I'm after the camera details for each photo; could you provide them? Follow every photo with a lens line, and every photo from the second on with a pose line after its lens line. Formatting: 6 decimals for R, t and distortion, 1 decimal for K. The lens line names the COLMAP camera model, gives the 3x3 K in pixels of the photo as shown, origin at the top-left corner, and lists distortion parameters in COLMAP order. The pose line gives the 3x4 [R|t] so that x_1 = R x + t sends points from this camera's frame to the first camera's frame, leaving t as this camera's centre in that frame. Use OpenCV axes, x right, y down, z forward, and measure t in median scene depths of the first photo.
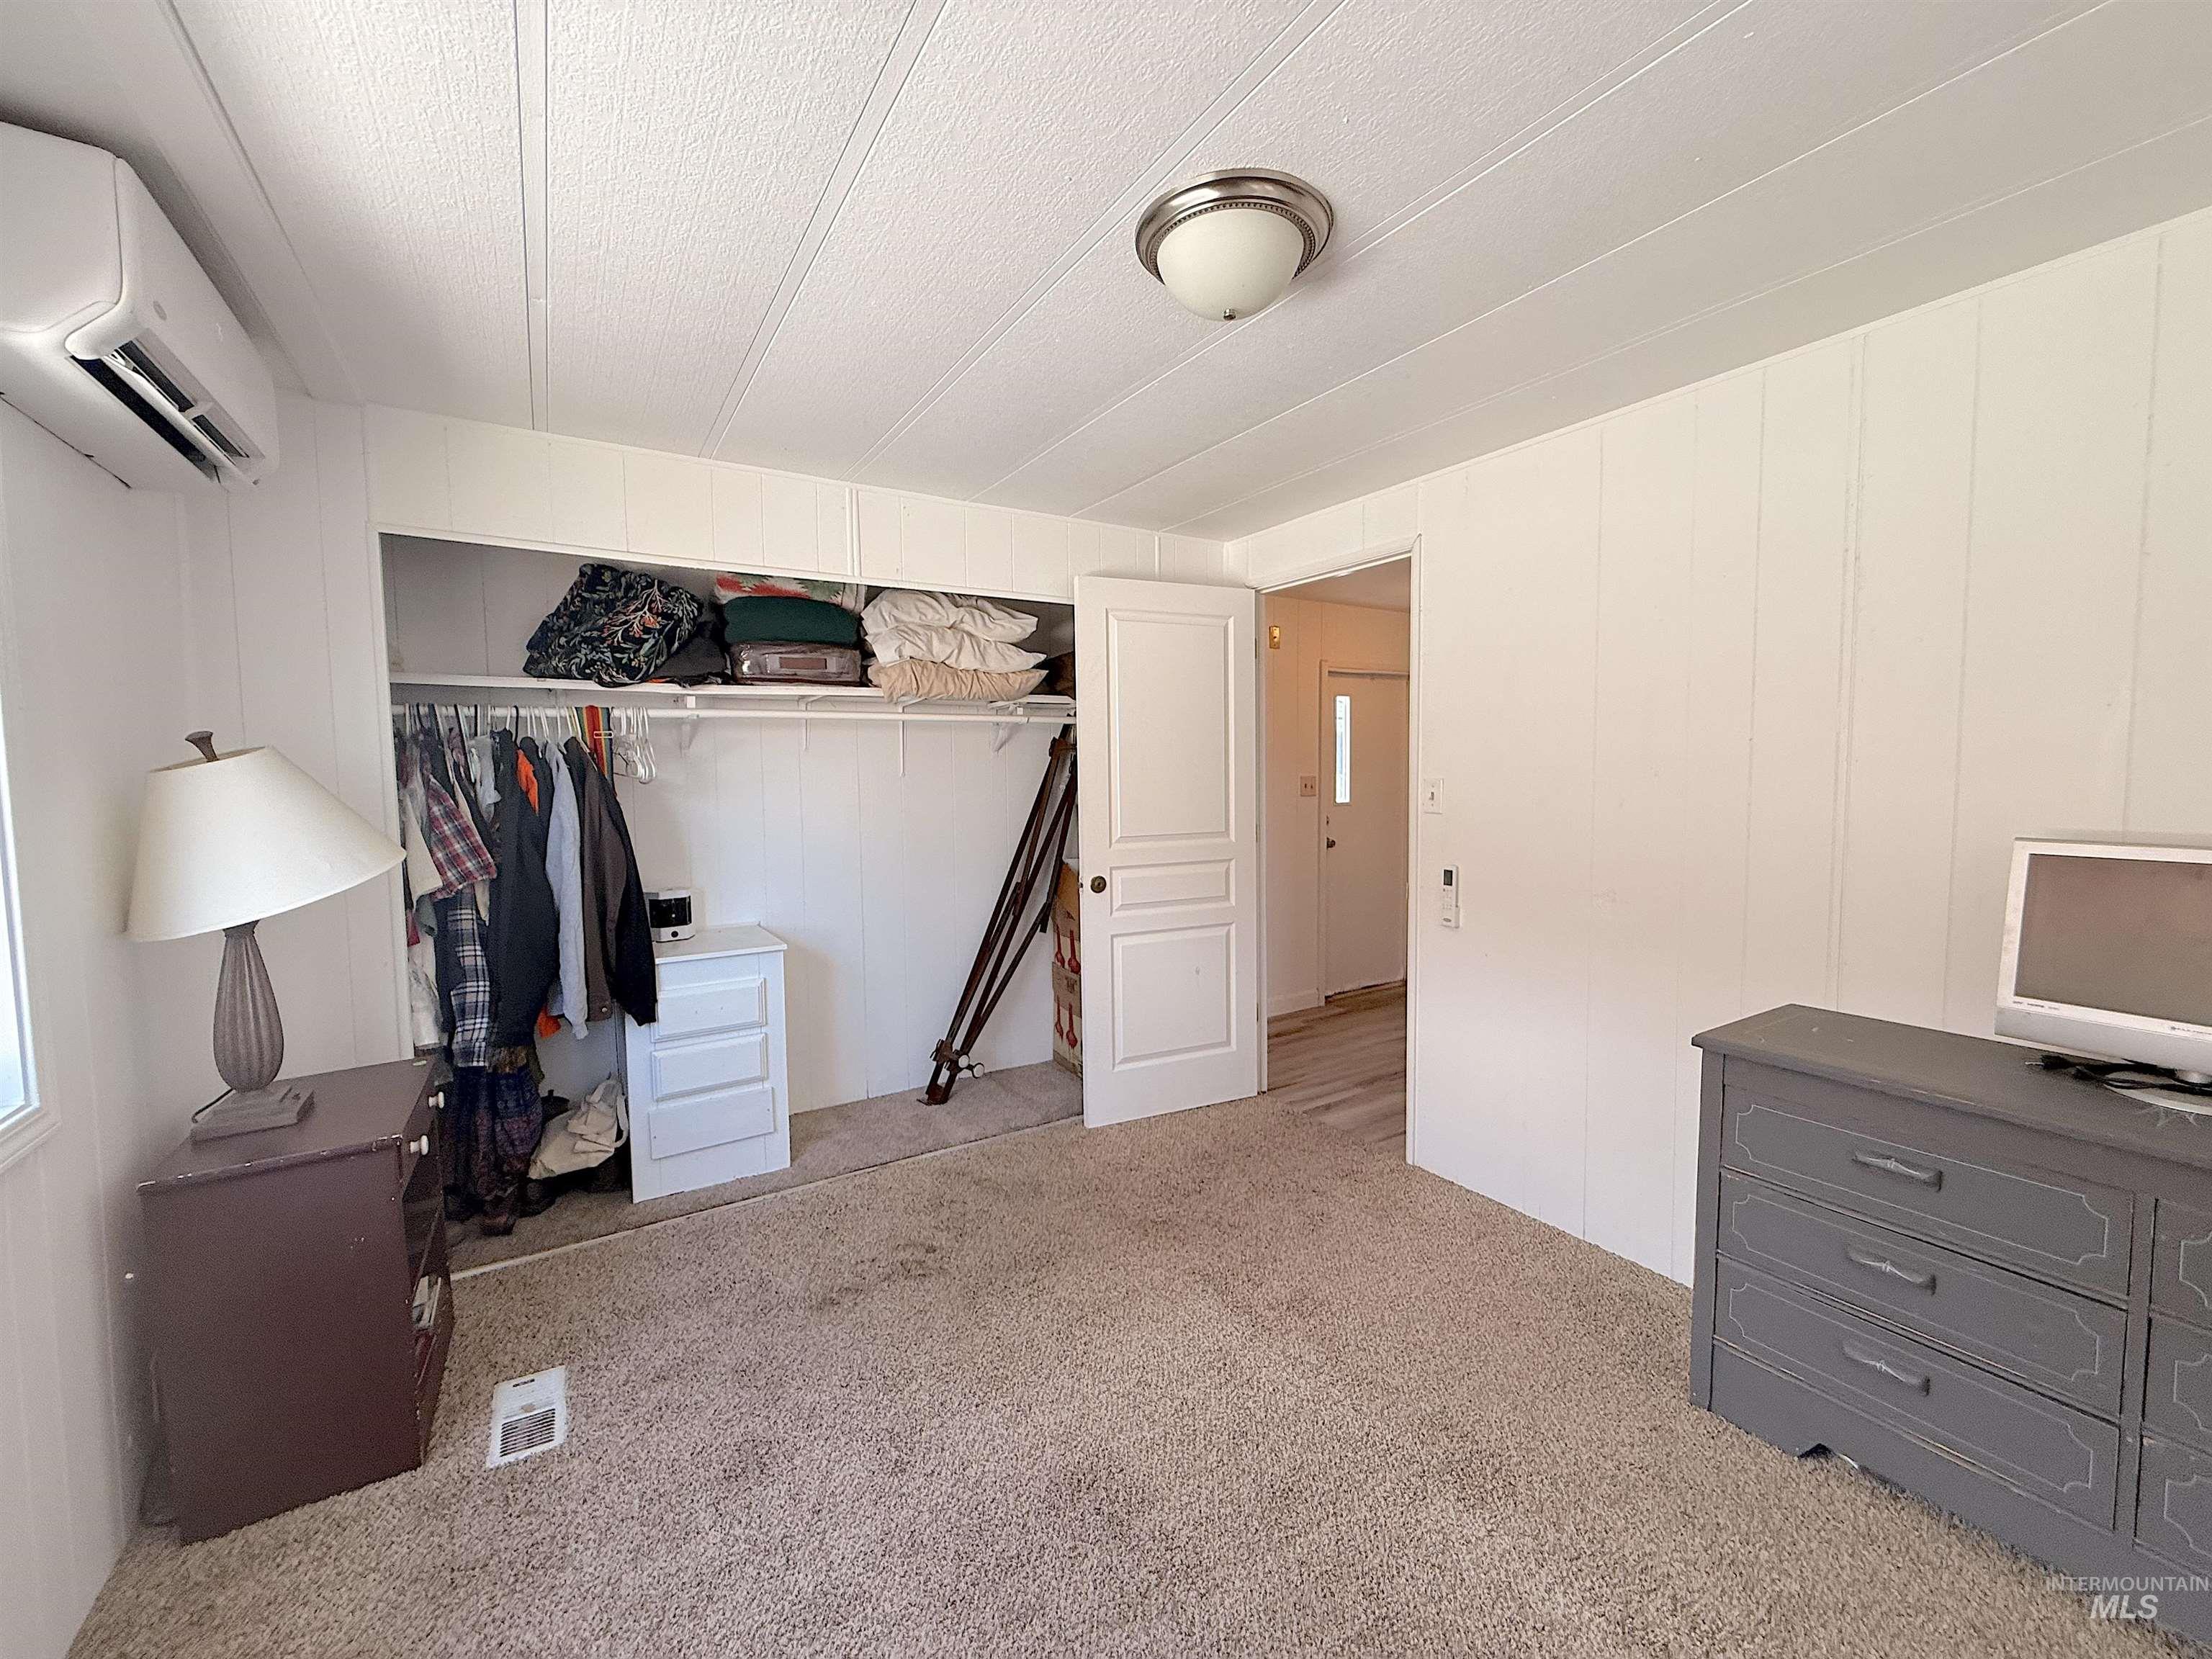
lens RADIAL K [[884.6, 0, 1106.0], [0, 884.6, 829.5], [0, 0, 1]] dist [0.000624, 0.000106]
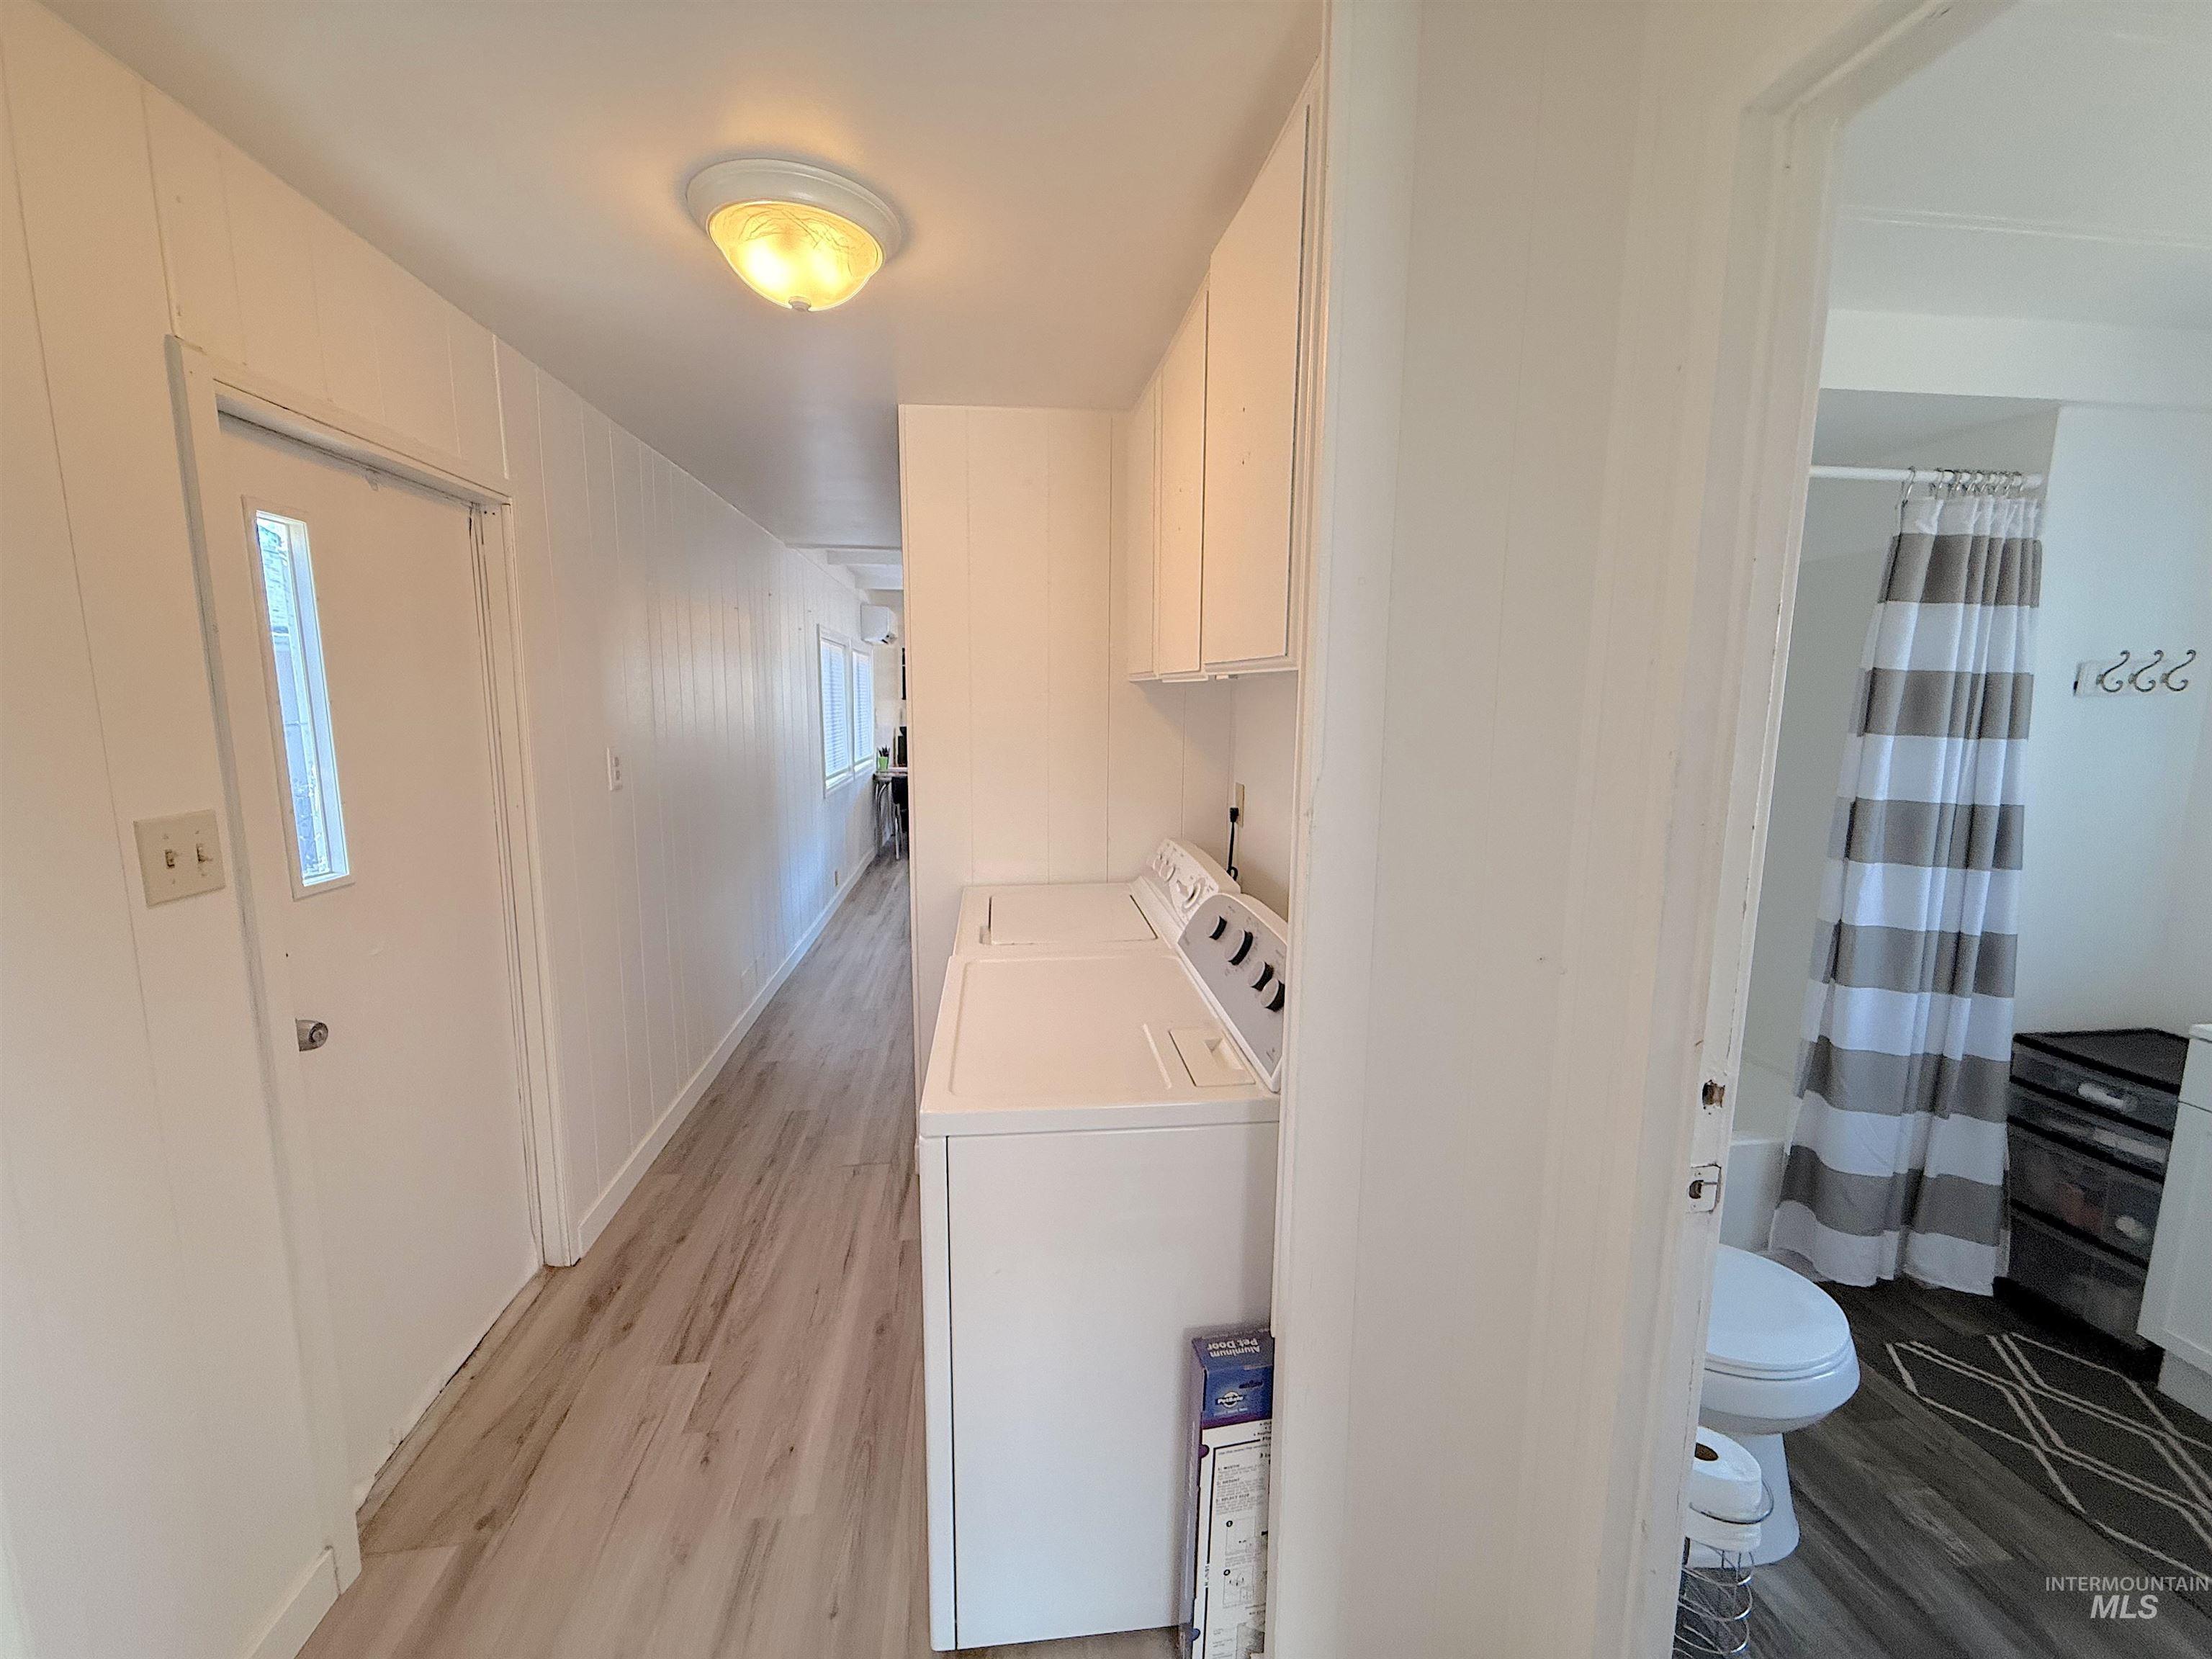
lens RADIAL K [[884.6, 0, 1106.0], [0, 884.6, 829.5], [0, 0, 1]] dist [0.000624, 0.000106]
pose [[0.428159, -0.119896, 0.895715, 0.115431], [0.051010, 0.992786, 0.108506, -0.067115], [-0.902263, -0.000767, 0.431186, 0.642199]]
